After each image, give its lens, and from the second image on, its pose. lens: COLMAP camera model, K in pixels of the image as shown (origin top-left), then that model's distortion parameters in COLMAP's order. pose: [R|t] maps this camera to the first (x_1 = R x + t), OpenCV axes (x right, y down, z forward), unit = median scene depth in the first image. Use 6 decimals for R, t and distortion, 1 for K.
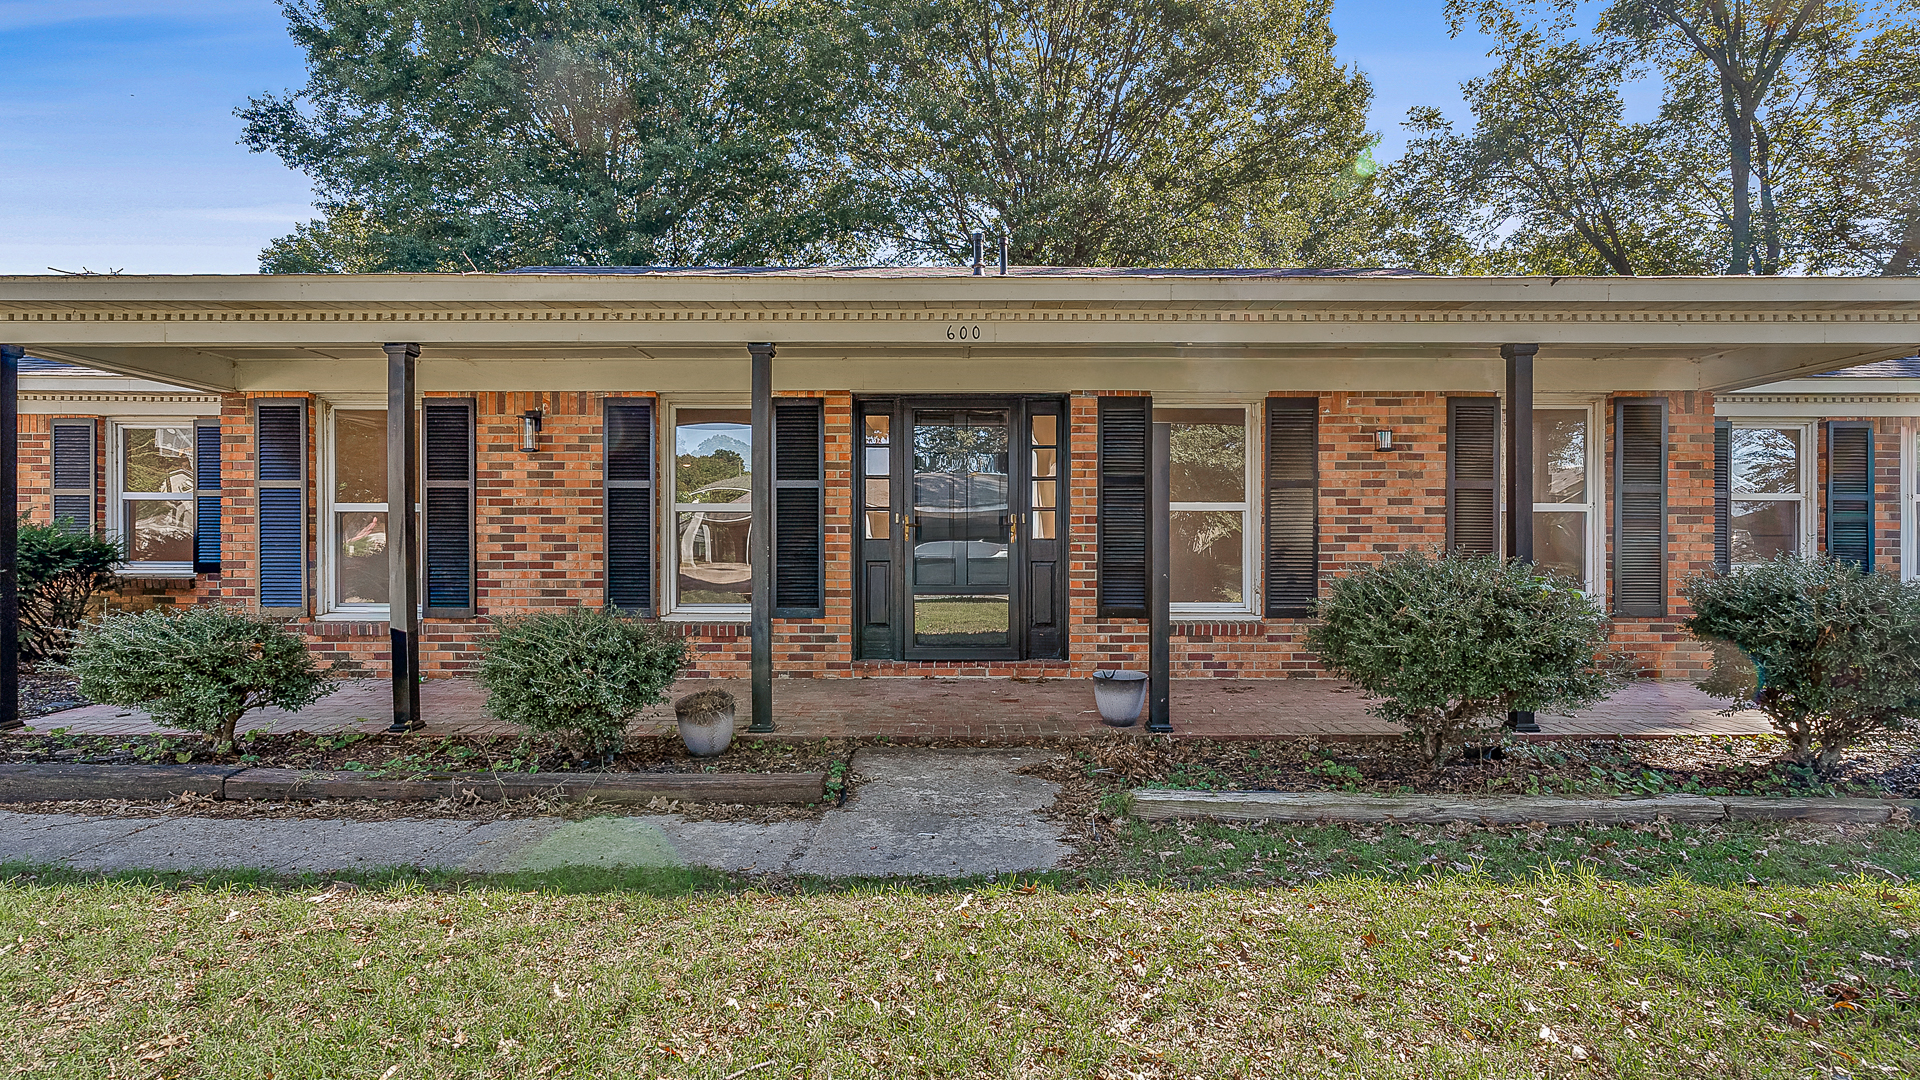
lens RADIAL K [[894.4, 0, 960.0], [0, 894.4, 540.0], [0, 0, 1]] dist [-0.001923, -0.000657]
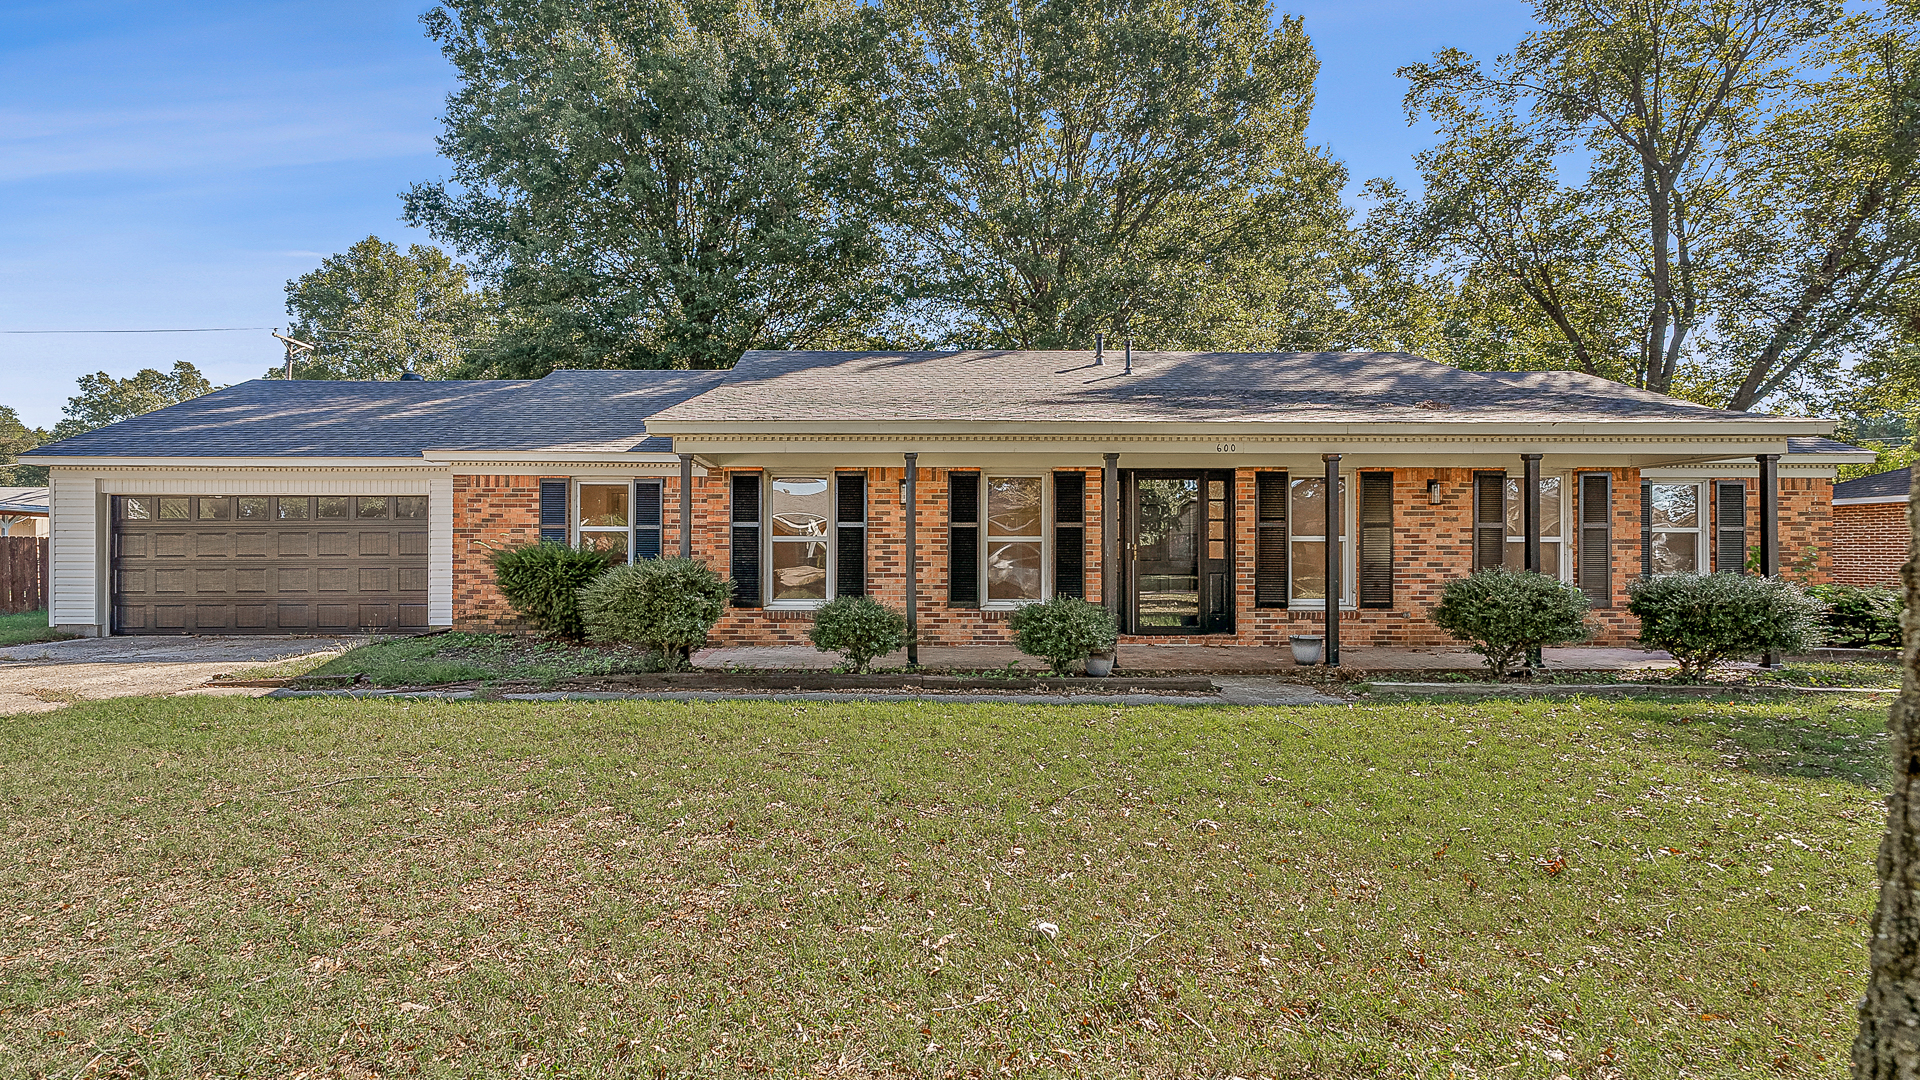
lens RADIAL K [[801.2, 0, 960.0], [0, 801.2, 540.0], [0, 0, 1]] dist [0.000906, 0.000385]
pose [[0.999997, 0.000470, -0.002432, -0.369247], [-0.000505, 0.999896, -0.014430, -0.014089], [0.002425, 0.014431, 0.999893, -0.436718]]
